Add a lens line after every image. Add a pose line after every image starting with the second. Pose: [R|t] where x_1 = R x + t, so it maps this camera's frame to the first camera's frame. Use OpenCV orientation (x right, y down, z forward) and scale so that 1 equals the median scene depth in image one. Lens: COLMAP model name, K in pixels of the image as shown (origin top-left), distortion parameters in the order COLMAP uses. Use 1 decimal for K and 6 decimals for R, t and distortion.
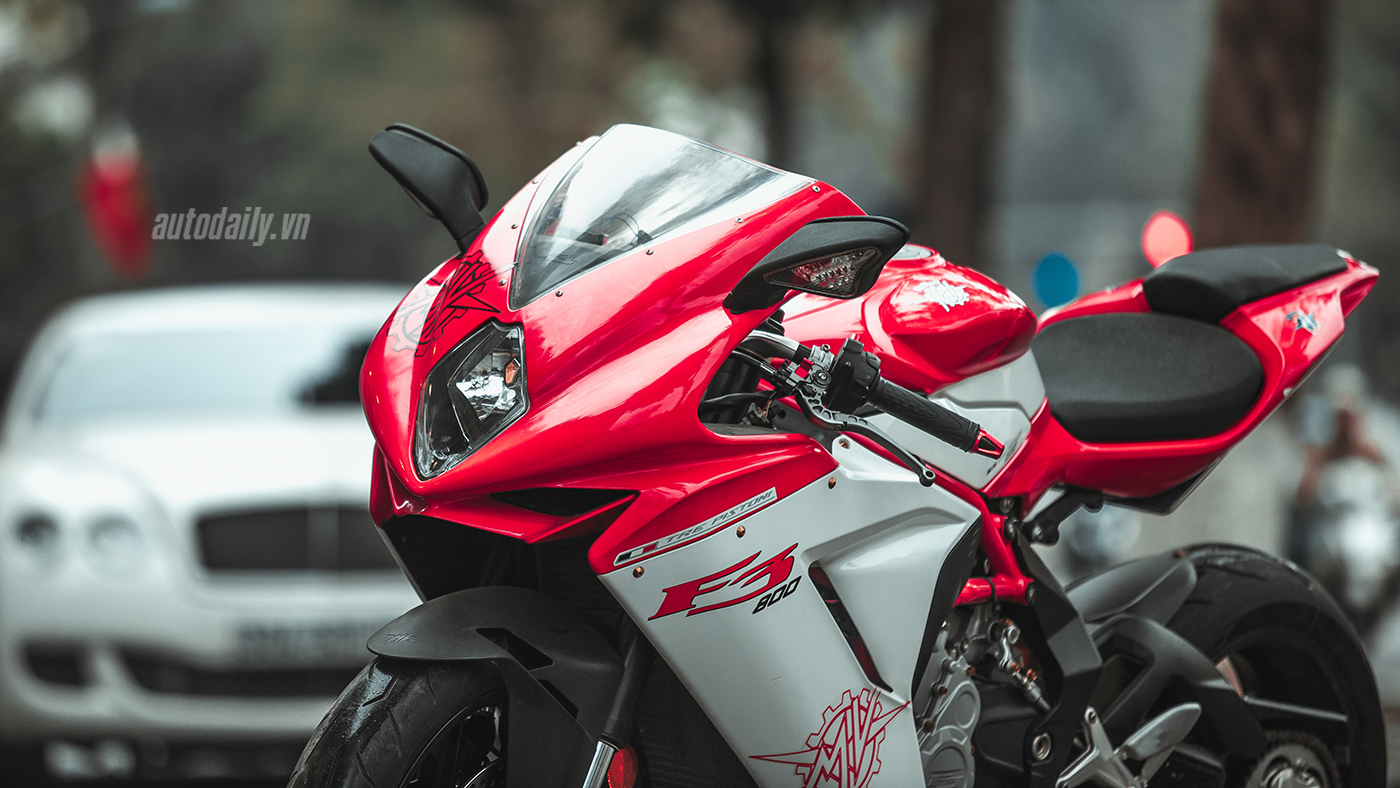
lens RADIAL K [[8163.5, 0, 702.0], [0, 8163.5, 391.7], [0, 0, 1]] dist [0.868392, 0.000000]
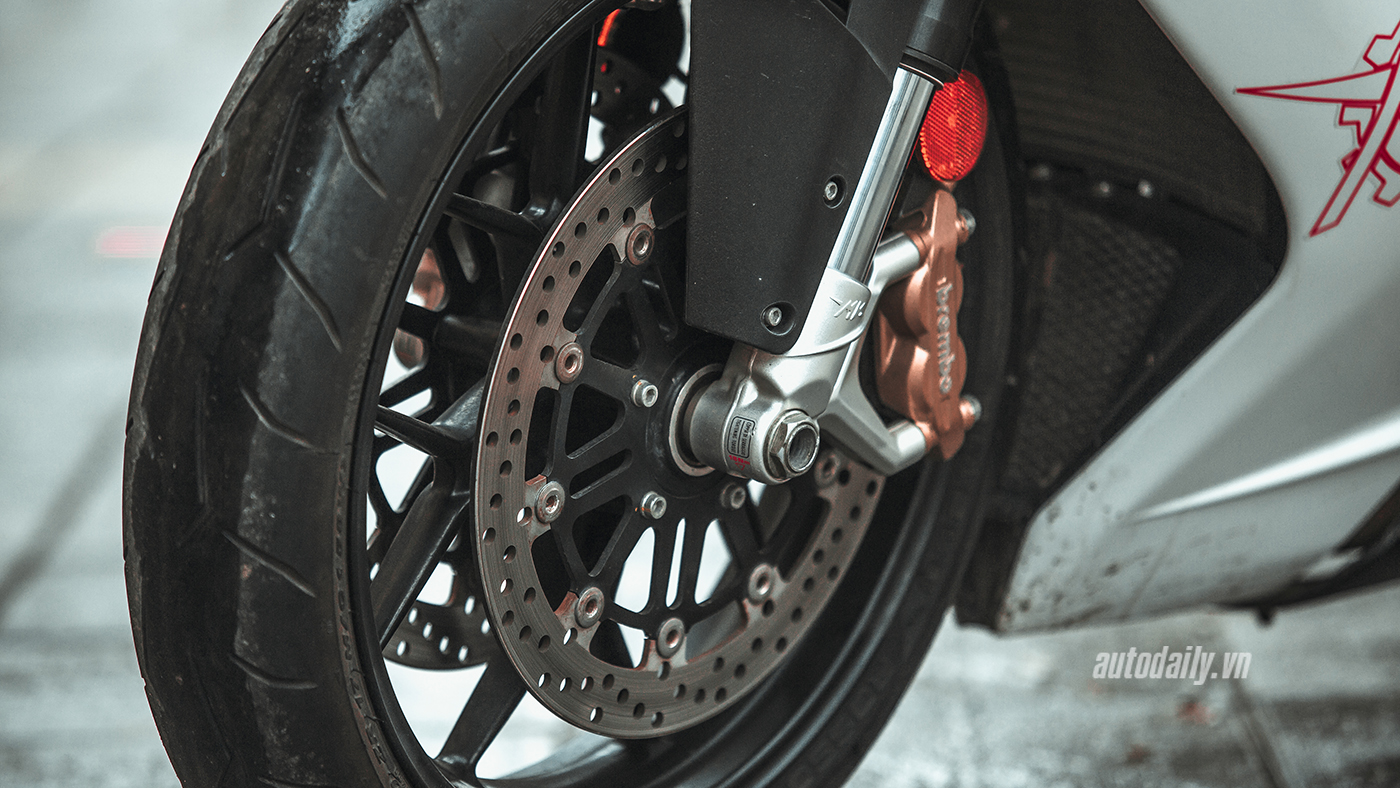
lens RADIAL K [[7044.4, 0, 701.1], [0, 7044.4, 398.5], [0, 0, 1]] dist [1.291865, 0.000000]
pose [[0.997943, -0.005520, -0.063868, 0.001232], [0.013154, 0.992719, 0.119735, 0.013724], [0.062742, -0.120329, 0.990749, 0.595497]]
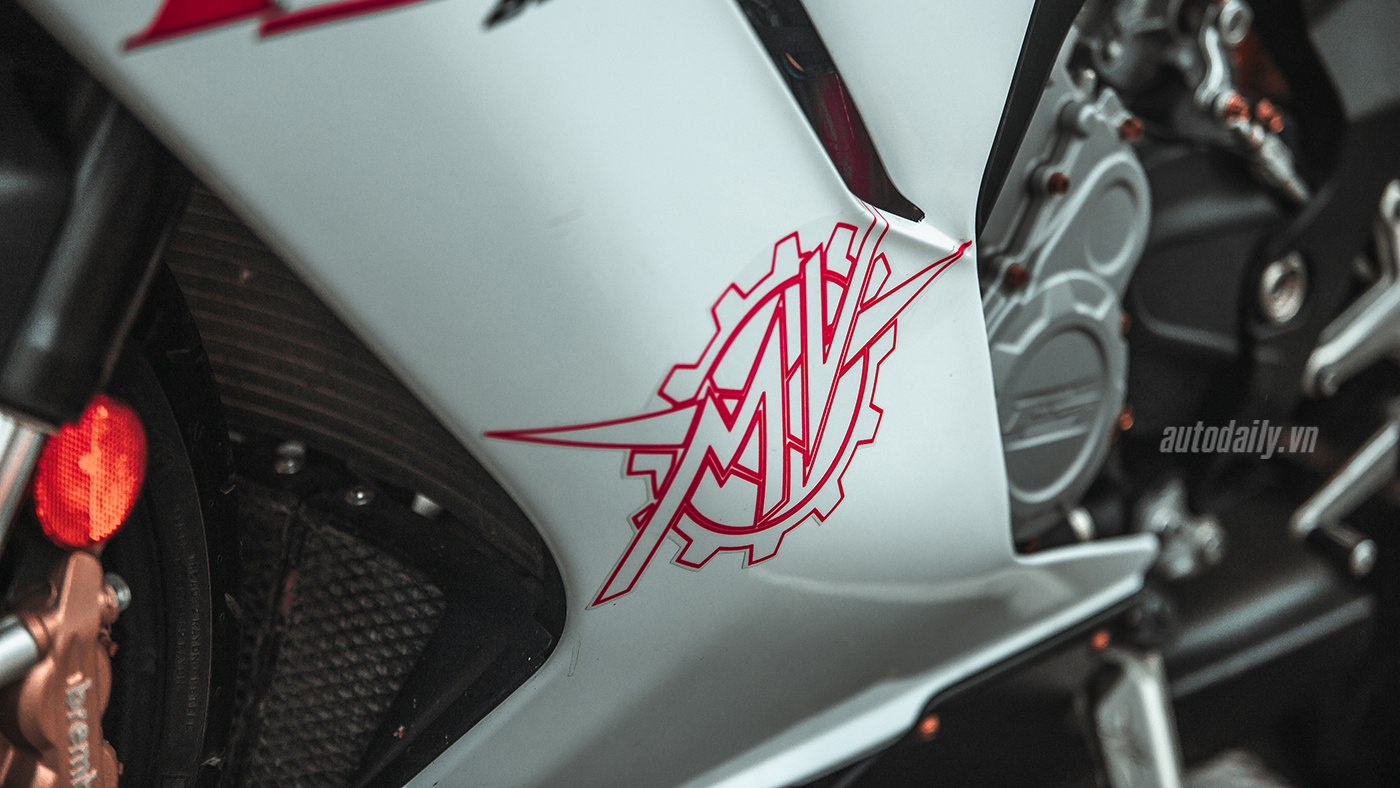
lens RADIAL K [[4666.5, 0, 702.6], [0, 4666.5, 387.4], [0, 0, 1]] dist [0.005752, 0.000000]
pose [[0.999015, 0.037692, -0.023426, 0.018788], [-0.033188, 0.984978, 0.169463, 0.009884], [0.029462, -0.168519, 0.985258, 0.799280]]
